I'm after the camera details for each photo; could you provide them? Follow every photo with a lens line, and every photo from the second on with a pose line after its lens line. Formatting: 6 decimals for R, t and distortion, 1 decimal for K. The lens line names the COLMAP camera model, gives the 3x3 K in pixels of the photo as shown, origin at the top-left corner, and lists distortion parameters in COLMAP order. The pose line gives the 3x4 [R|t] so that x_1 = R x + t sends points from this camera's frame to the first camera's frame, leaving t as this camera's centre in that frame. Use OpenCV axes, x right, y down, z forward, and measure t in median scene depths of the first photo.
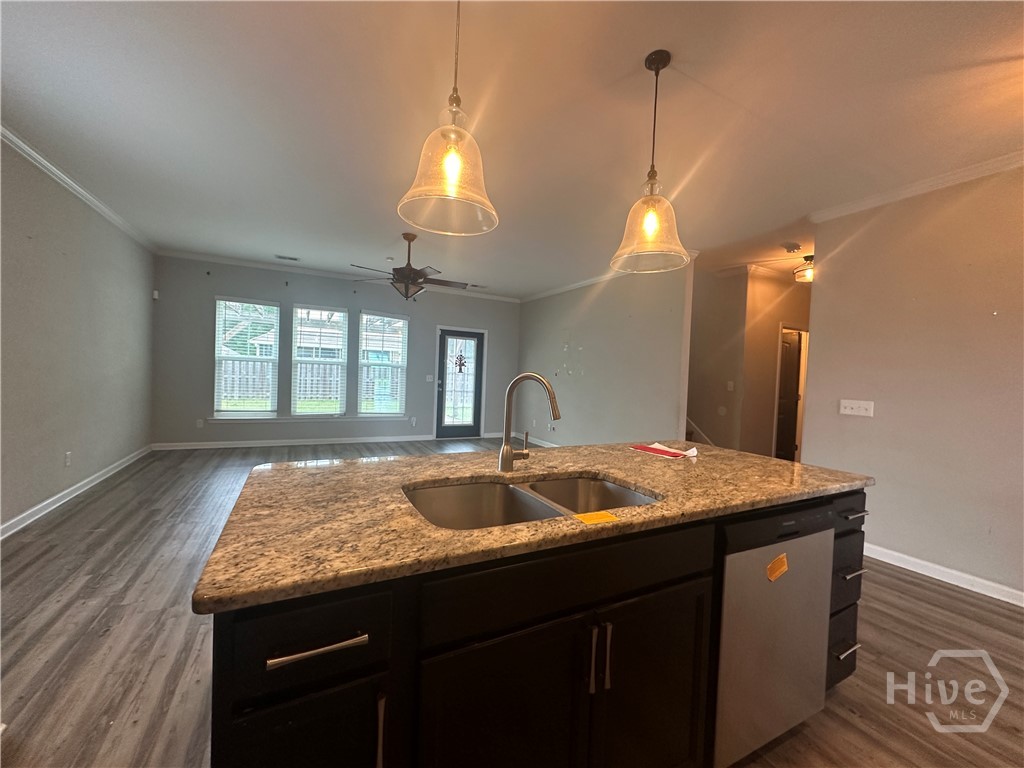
lens RADIAL K [[406.1, 0, 509.8], [0, 406.1, 386.5], [0, 0, 1]] dist [-0.008821, 0.001292]
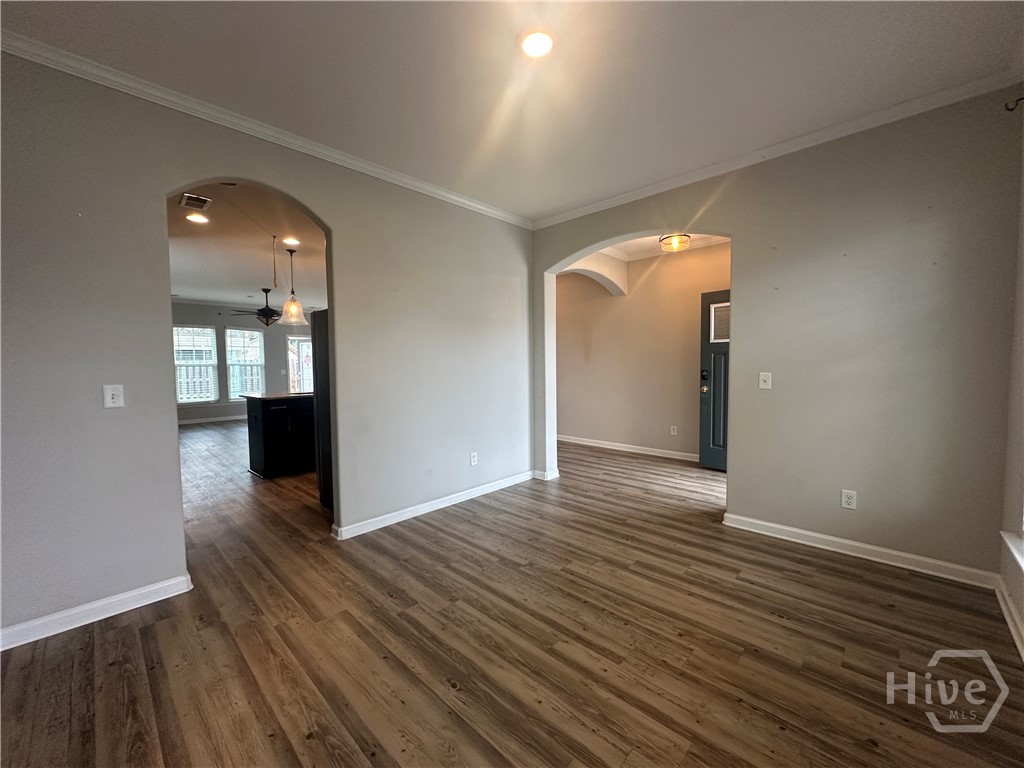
lens RADIAL K [[406.1, 0, 513.5], [0, 406.1, 381.7], [0, 0, 1]] dist [-0.008821, 0.001292]
pose [[0.942840, -0.064641, 0.326916, 0.116757], [0.058890, 0.997886, 0.027470, 0.025776], [-0.328000, -0.006648, 0.944654, -0.728389]]
